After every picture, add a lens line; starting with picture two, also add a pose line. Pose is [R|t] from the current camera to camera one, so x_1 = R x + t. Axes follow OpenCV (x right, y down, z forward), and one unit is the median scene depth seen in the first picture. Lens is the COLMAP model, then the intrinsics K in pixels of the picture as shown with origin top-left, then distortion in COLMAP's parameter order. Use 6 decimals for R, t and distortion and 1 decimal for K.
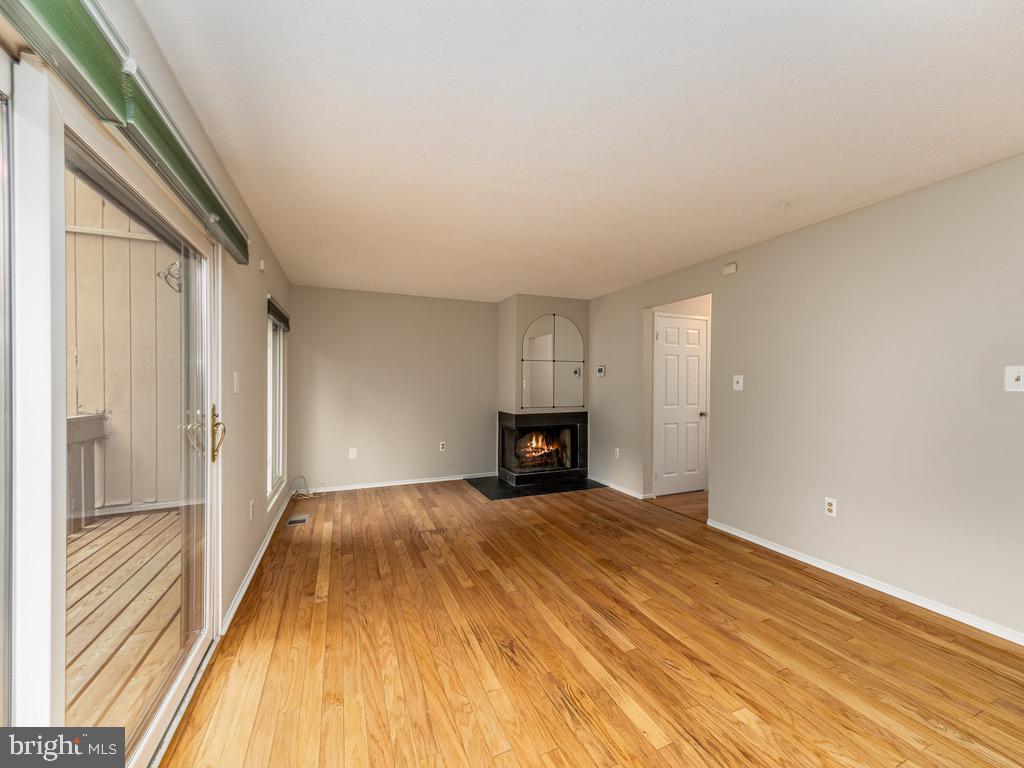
lens RADIAL K [[402.6, 0, 512.0], [0, 402.6, 384.0], [0, 0, 1]] dist [0.002667, 0.000132]
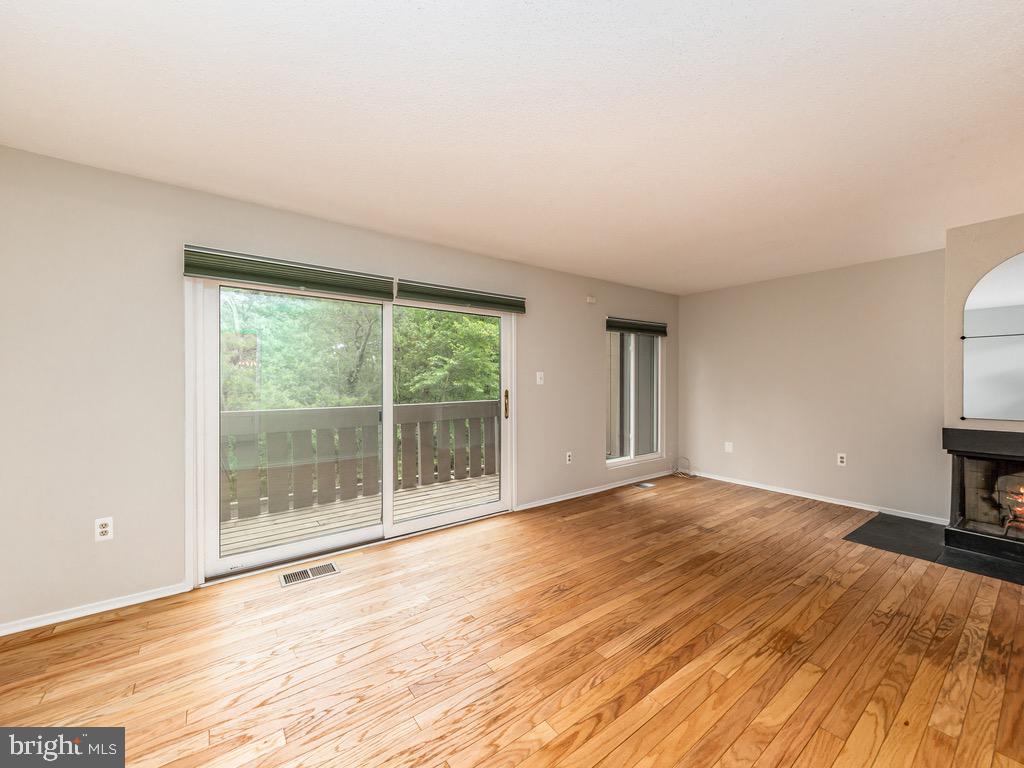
lens RADIAL K [[402.6, 0, 512.0], [0, 402.6, 384.0], [0, 0, 1]] dist [0.002667, 0.000132]
pose [[0.239051, 0.012559, -0.970926, 0.721168], [0.001067, 0.999912, 0.013196, -0.002540], [0.971006, -0.004190, 0.239017, 0.345109]]
